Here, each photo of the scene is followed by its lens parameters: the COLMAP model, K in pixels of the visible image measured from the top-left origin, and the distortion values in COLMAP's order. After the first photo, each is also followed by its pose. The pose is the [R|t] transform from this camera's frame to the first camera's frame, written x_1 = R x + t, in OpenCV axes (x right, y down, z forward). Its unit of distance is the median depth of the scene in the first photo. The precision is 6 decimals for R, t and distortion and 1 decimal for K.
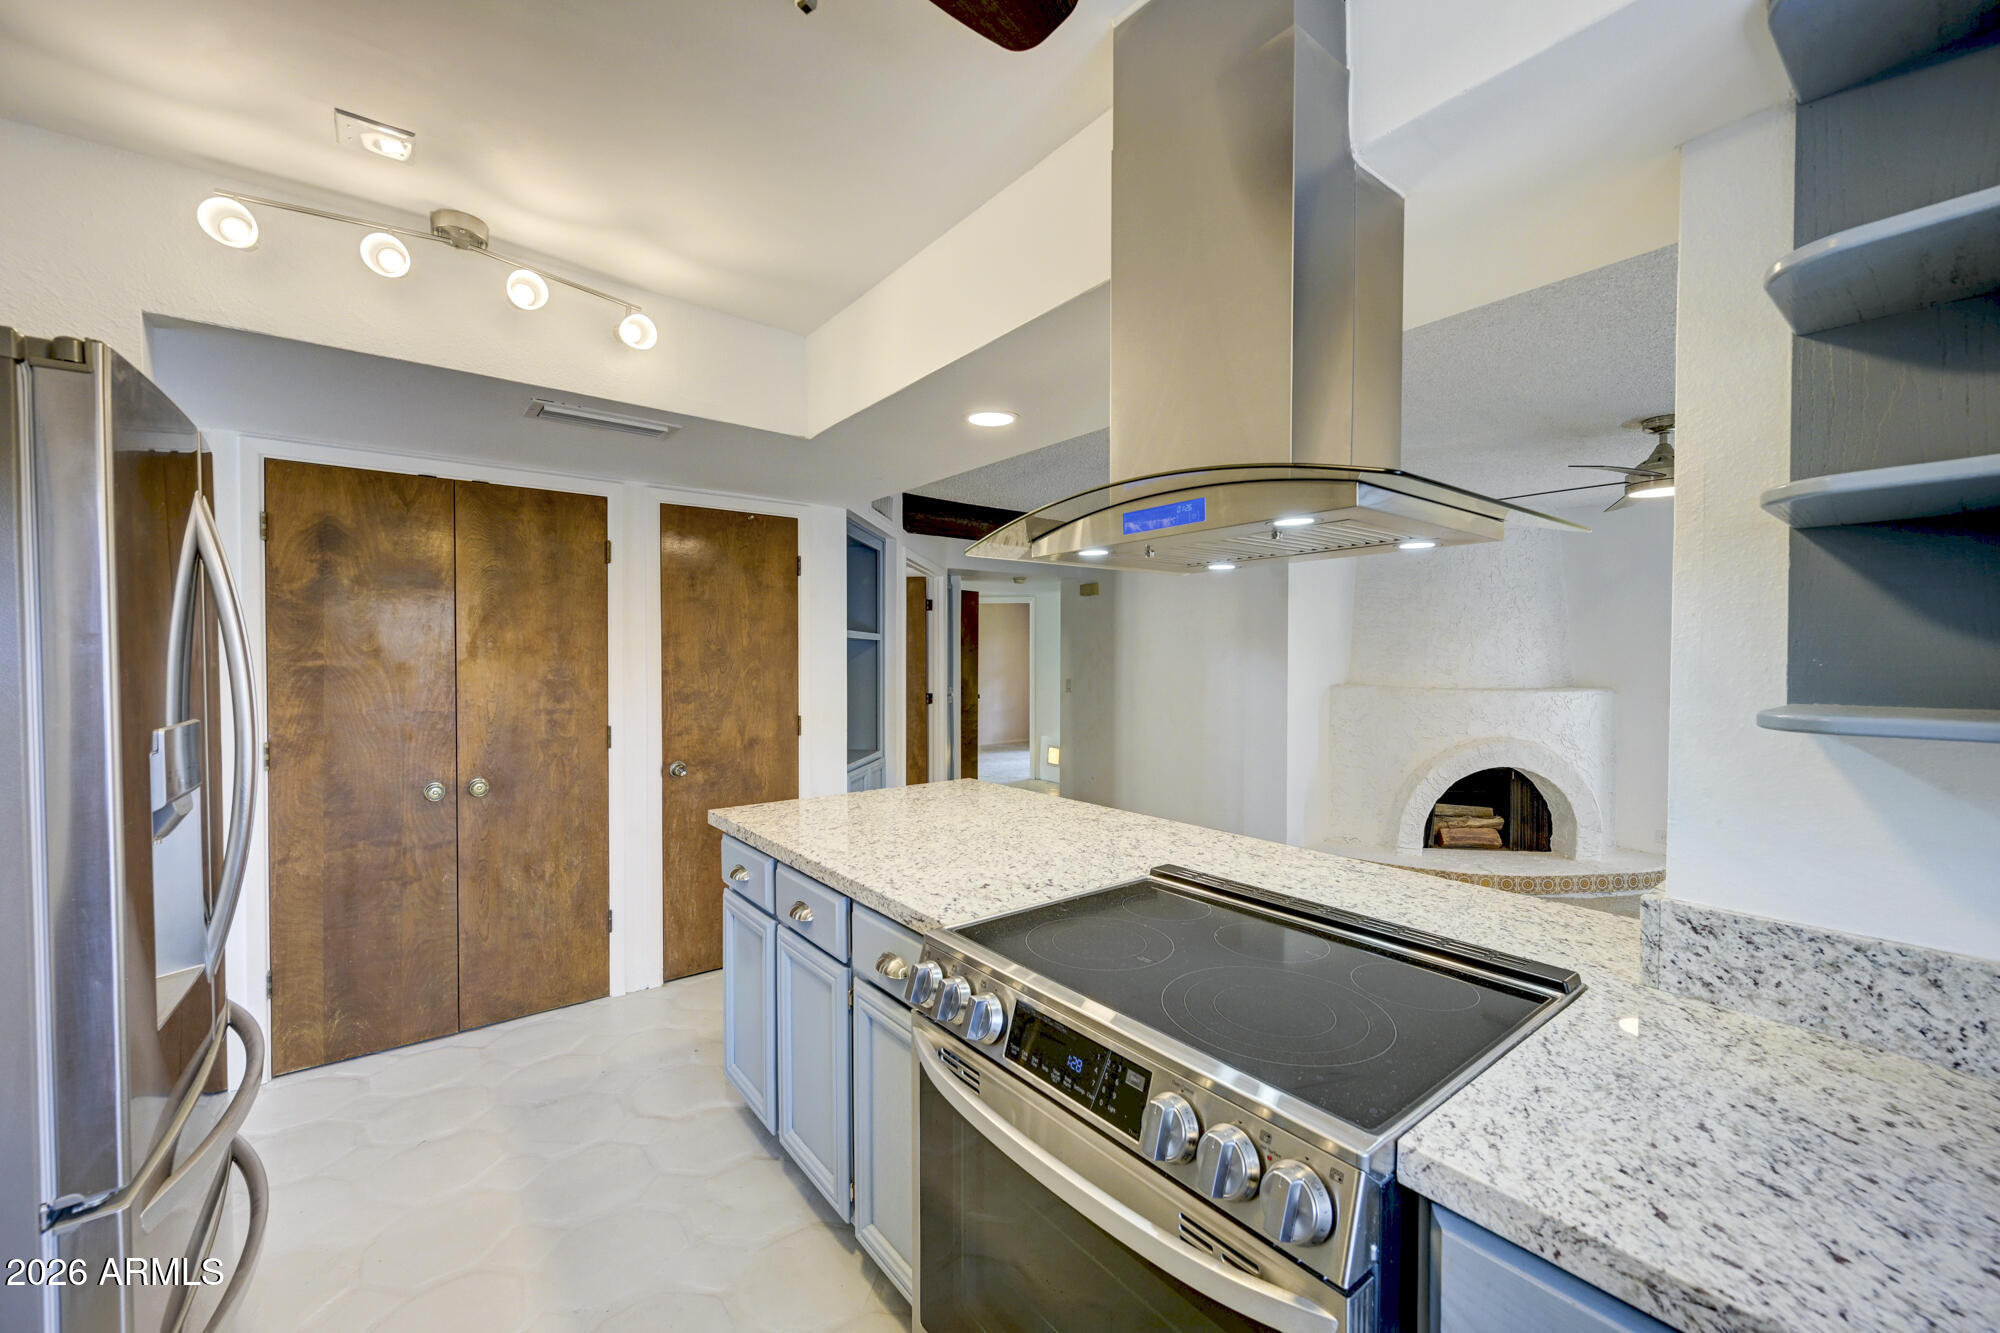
lens RADIAL K [[782.2, 0, 1001.5], [0, 782.2, 669.3], [0, 0, 1]] dist [-0.000053, 0.000022]
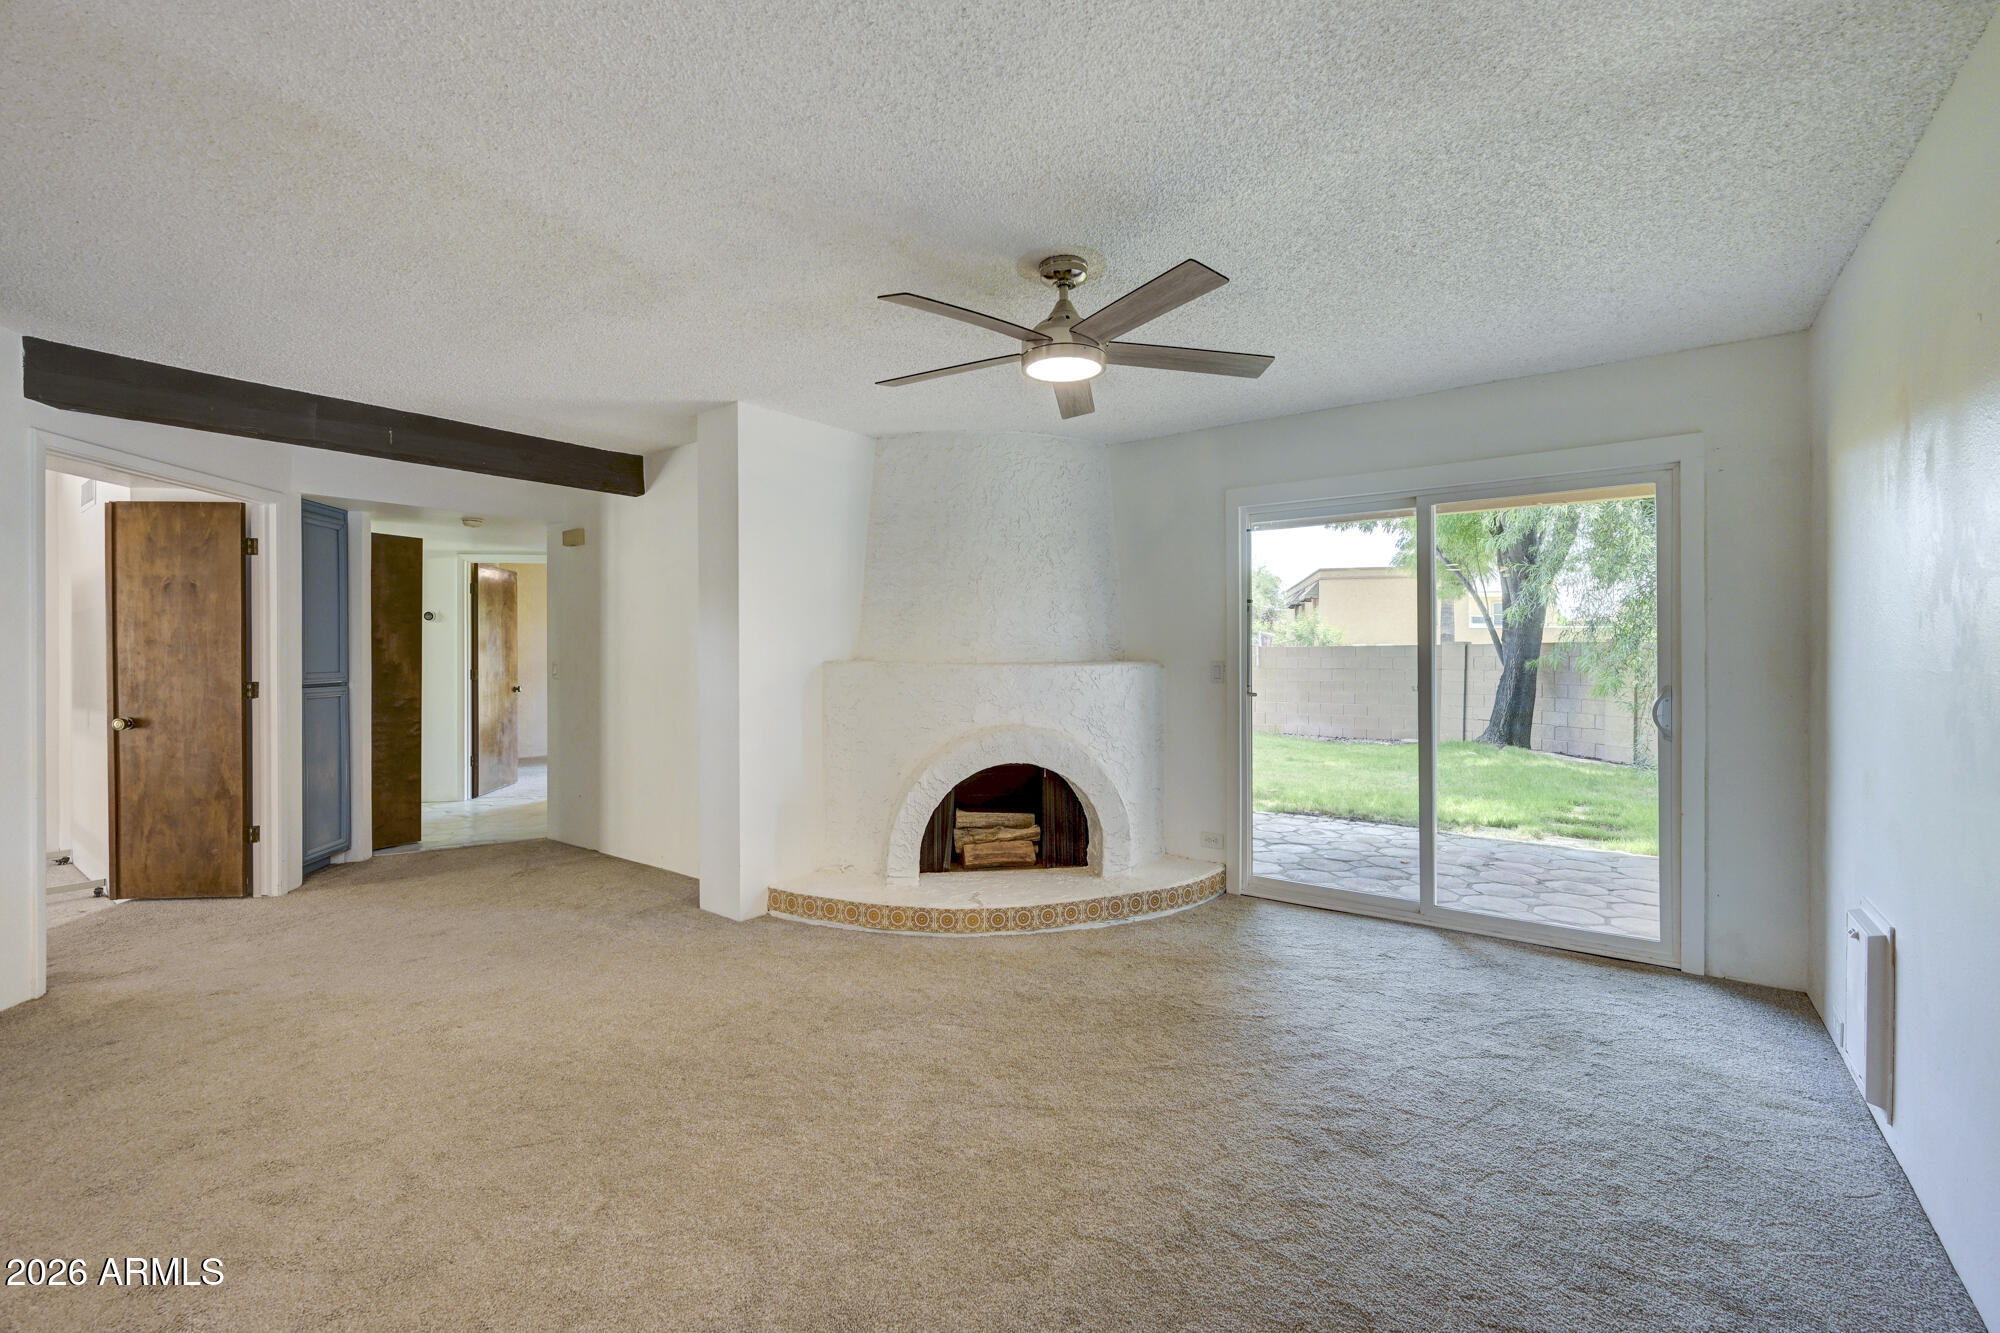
lens RADIAL K [[838.9, 0, 1007.0], [0, 838.9, 656.0], [0, 0, 1]] dist [-0.002980, -0.000324]
pose [[0.964141, -0.006202, 0.265318, 0.398220], [0.008841, 0.999923, -0.008756, 0.025217], [-0.265243, 0.010787, 0.964121, 0.193887]]
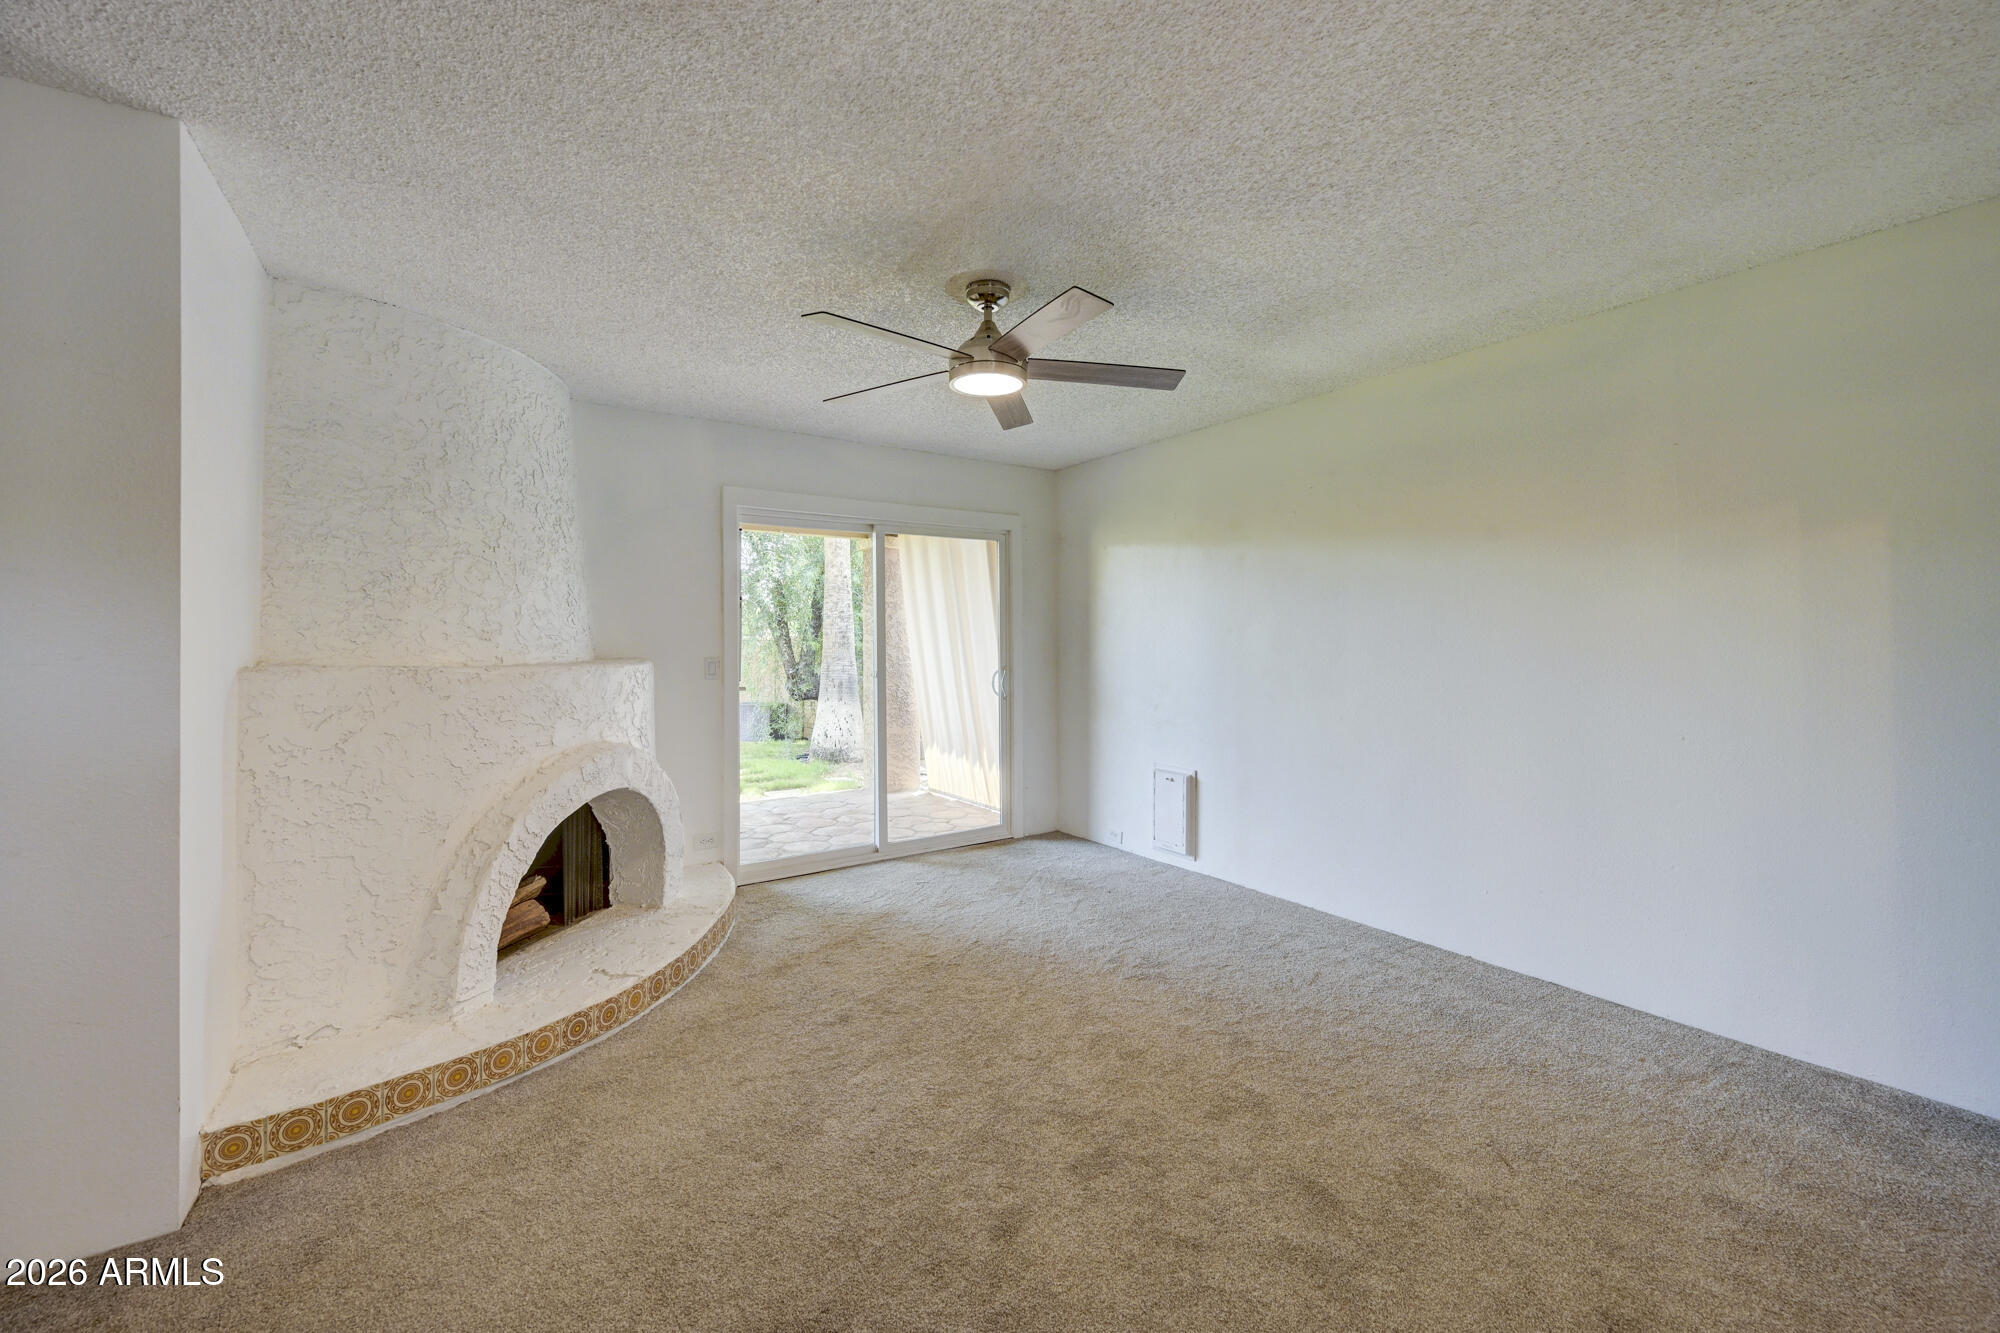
lens RADIAL K [[799.7, 0, 996.8], [0, 799.7, 642.0], [0, 0, 1]] dist [0.000706, 0.000088]
pose [[0.076538, -0.004249, 0.997058, 0.050160], [0.019047, 0.999815, 0.002799, 0.013189], [-0.996885, 0.018777, 0.076605, 0.620440]]
